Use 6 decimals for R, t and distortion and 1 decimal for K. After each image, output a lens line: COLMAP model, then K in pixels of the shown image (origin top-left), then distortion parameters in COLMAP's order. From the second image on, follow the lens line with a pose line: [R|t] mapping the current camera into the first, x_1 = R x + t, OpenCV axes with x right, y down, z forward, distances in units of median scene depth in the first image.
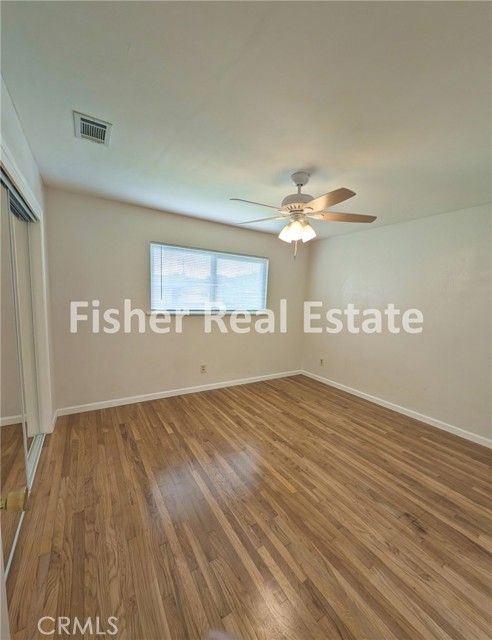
lens RADIAL K [[258.7, 0, 246.0], [0, 258.7, 327.8], [0, 0, 1]] dist [0.028811, -0.003983]
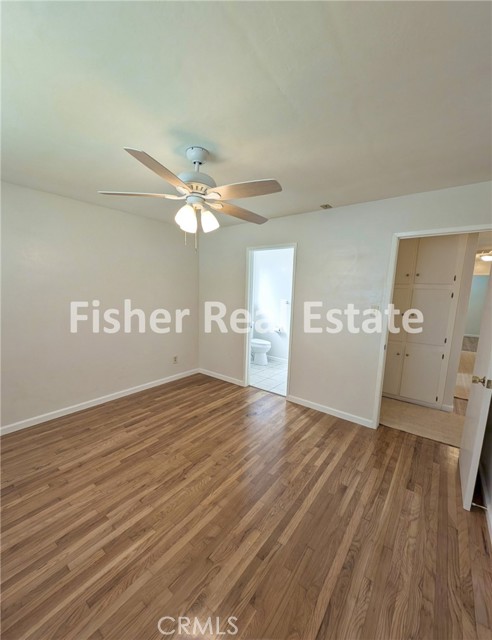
lens RADIAL K [[258.7, 0, 246.0], [0, 258.7, 327.8], [0, 0, 1]] dist [0.028811, -0.003983]
pose [[-0.351745, -0.192479, 0.916093, -0.624715], [0.070272, 0.970441, 0.230880, -0.194707], [-0.933454, 0.145587, -0.327822, 1.060400]]
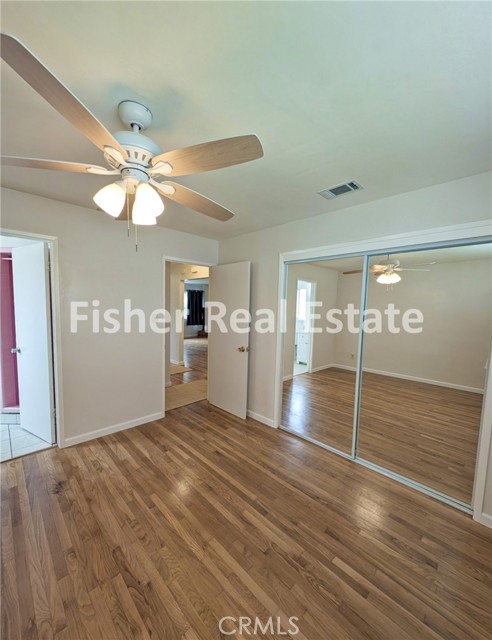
lens RADIAL K [[258.7, 0, 246.0], [0, 258.7, 327.8], [0, 0, 1]] dist [0.028811, -0.003983]
pose [[-0.973730, -0.045617, -0.223089, 0.065465], [-0.090164, 0.976891, 0.193791, -0.212011], [0.209093, 0.208815, -0.955341, 1.510700]]
